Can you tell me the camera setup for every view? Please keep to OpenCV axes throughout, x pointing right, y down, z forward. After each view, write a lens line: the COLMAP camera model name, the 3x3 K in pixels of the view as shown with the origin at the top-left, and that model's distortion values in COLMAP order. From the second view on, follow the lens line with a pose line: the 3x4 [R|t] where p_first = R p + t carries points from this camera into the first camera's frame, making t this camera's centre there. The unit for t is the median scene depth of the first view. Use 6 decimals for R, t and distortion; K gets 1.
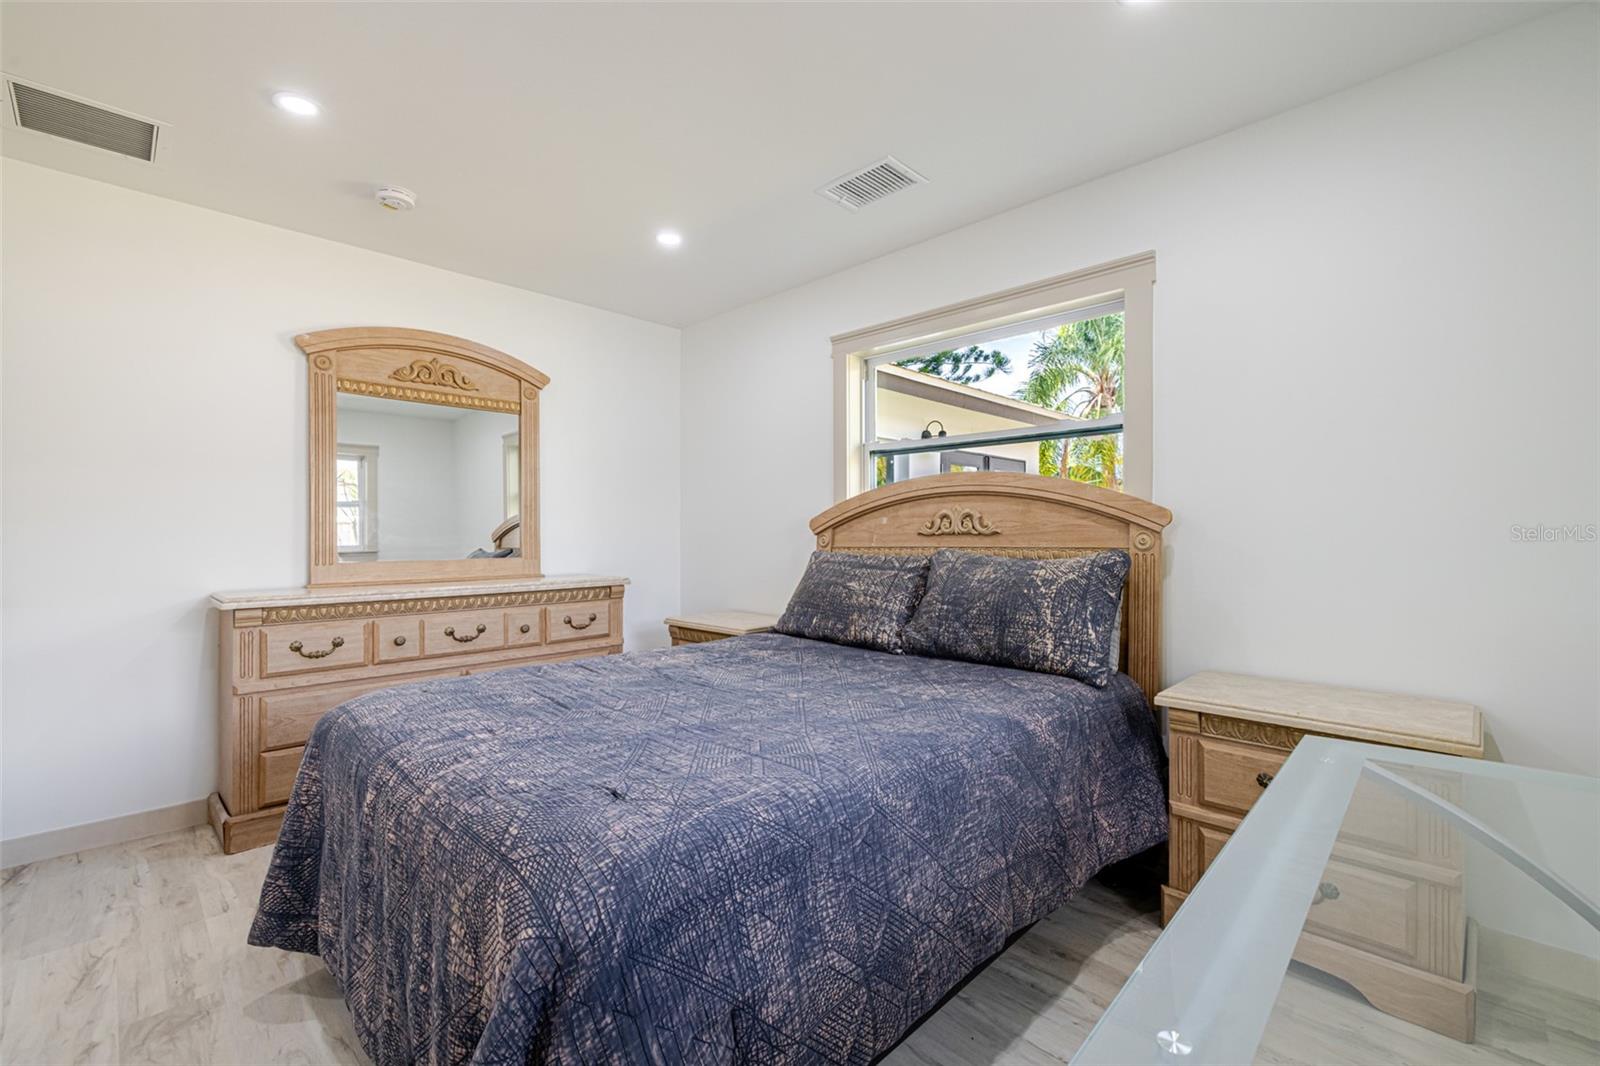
lens RADIAL K [[670.4, 0, 796.7], [0, 670.4, 524.0], [0, 0, 1]] dist [0.000350, 0.000132]
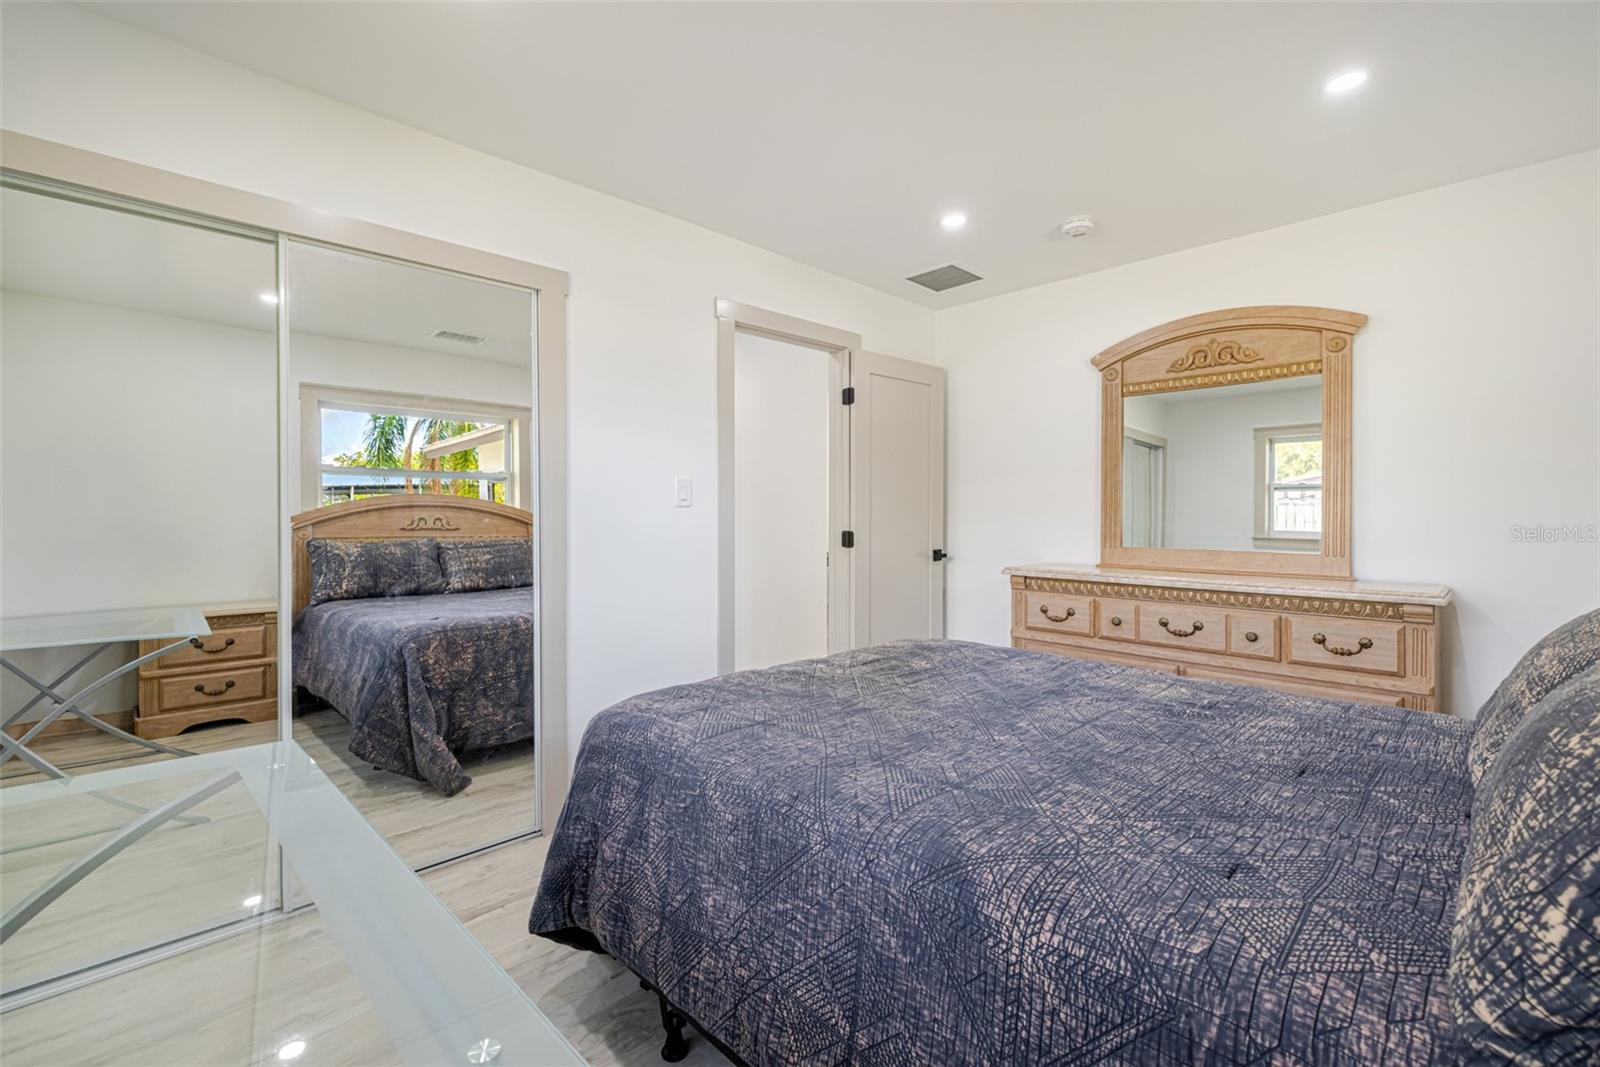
lens RADIAL K [[685.3, 0, 812.3], [0, 685.3, 515.2], [0, 0, 1]] dist [-0.003209, -0.000100]
pose [[0.017228, 0.003946, -0.999844, 0.512372], [0.007579, 0.999963, 0.004077, -0.005455], [0.999823, -0.007648, 0.017197, 0.497520]]
